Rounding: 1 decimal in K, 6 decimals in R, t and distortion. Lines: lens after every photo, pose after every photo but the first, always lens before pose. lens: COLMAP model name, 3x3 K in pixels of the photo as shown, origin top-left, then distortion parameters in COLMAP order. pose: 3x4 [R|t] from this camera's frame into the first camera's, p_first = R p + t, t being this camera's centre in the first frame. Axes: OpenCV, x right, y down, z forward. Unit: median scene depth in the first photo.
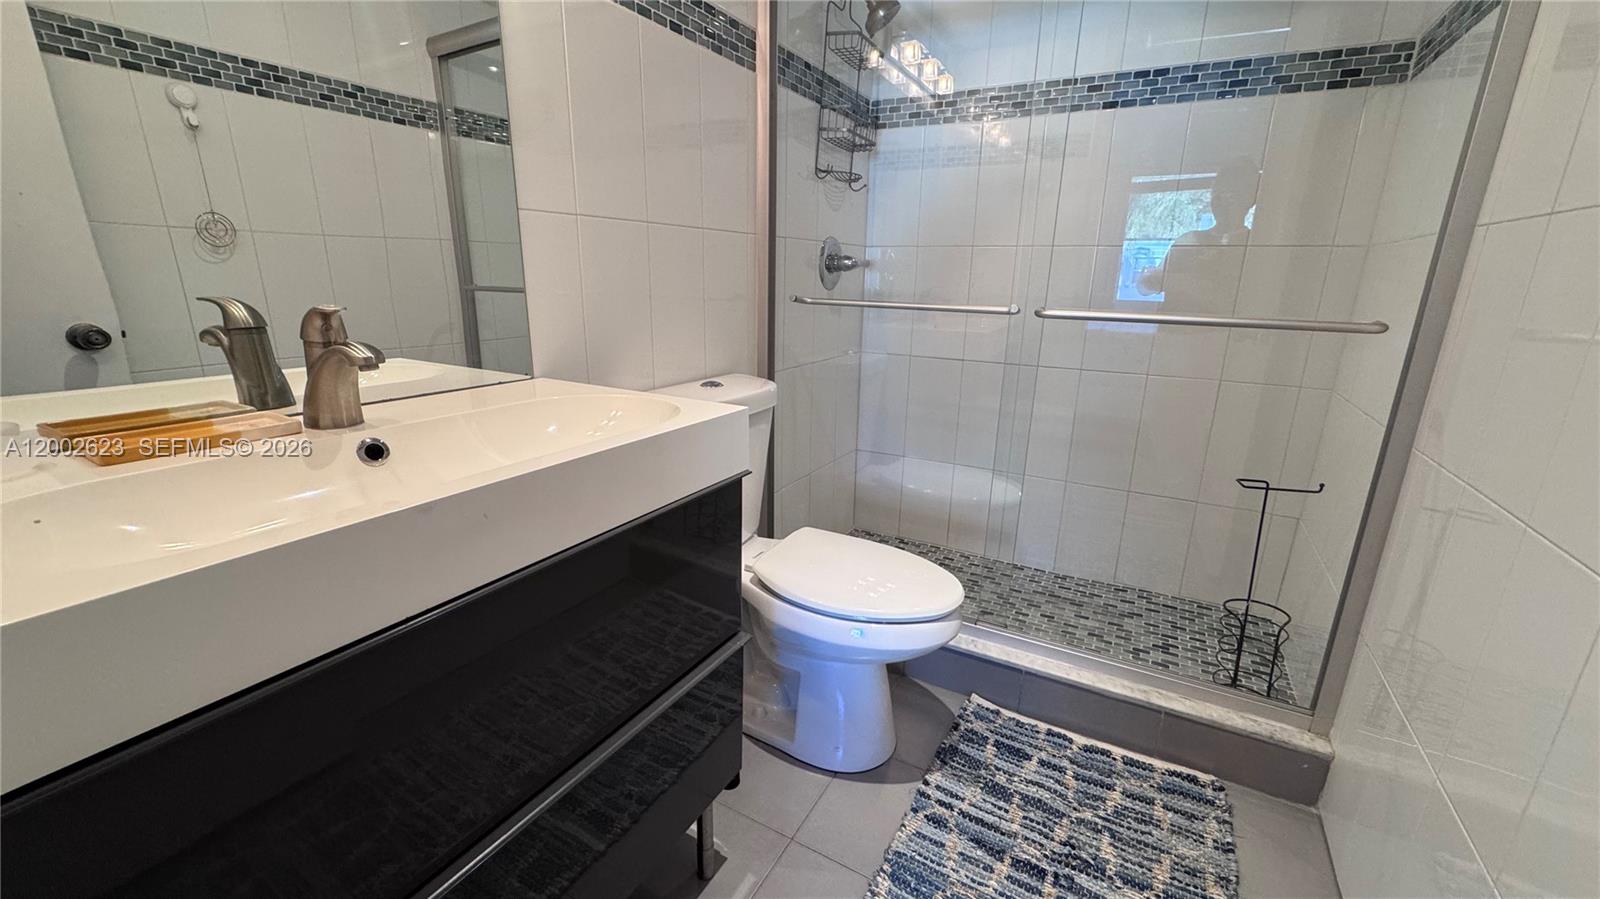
lens RADIAL K [[636.1, 0, 800.1], [0, 636.1, 452.5], [0, 0, 1]] dist [-0.004135, 0.000784]
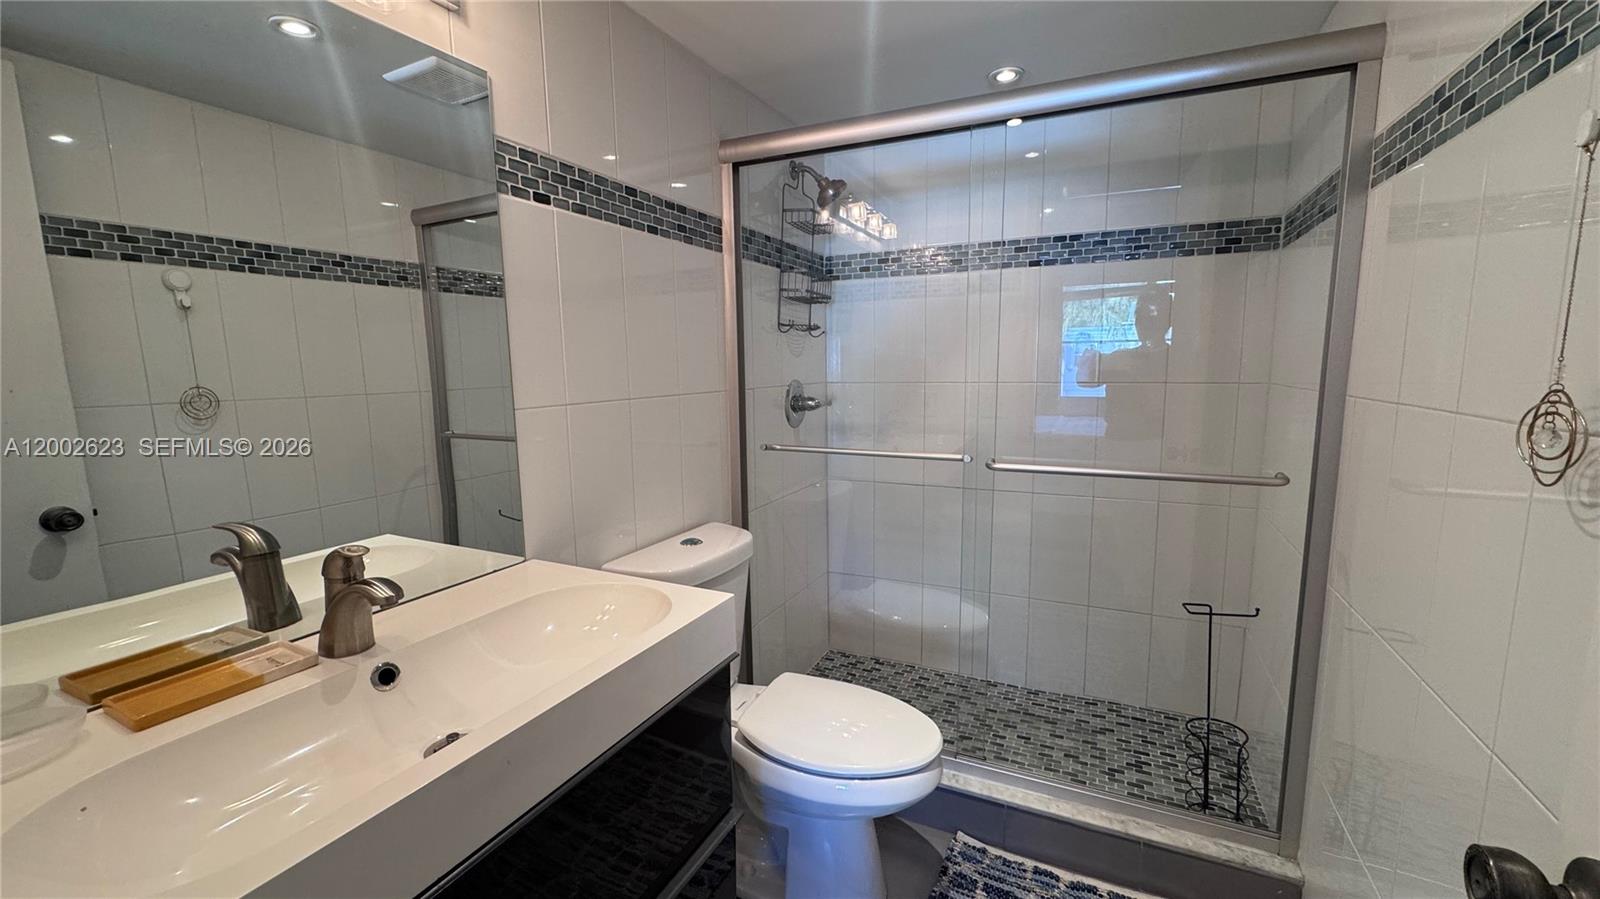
lens RADIAL K [[636.1, 0, 799.8], [0, 636.1, 452.0], [0, 0, 1]] dist [-0.004135, 0.000784]
pose [[0.997514, -0.040733, 0.057501, -0.012050], [0.048097, 0.989932, -0.133122, -0.090840], [-0.051500, 0.135557, 0.989430, -0.063067]]
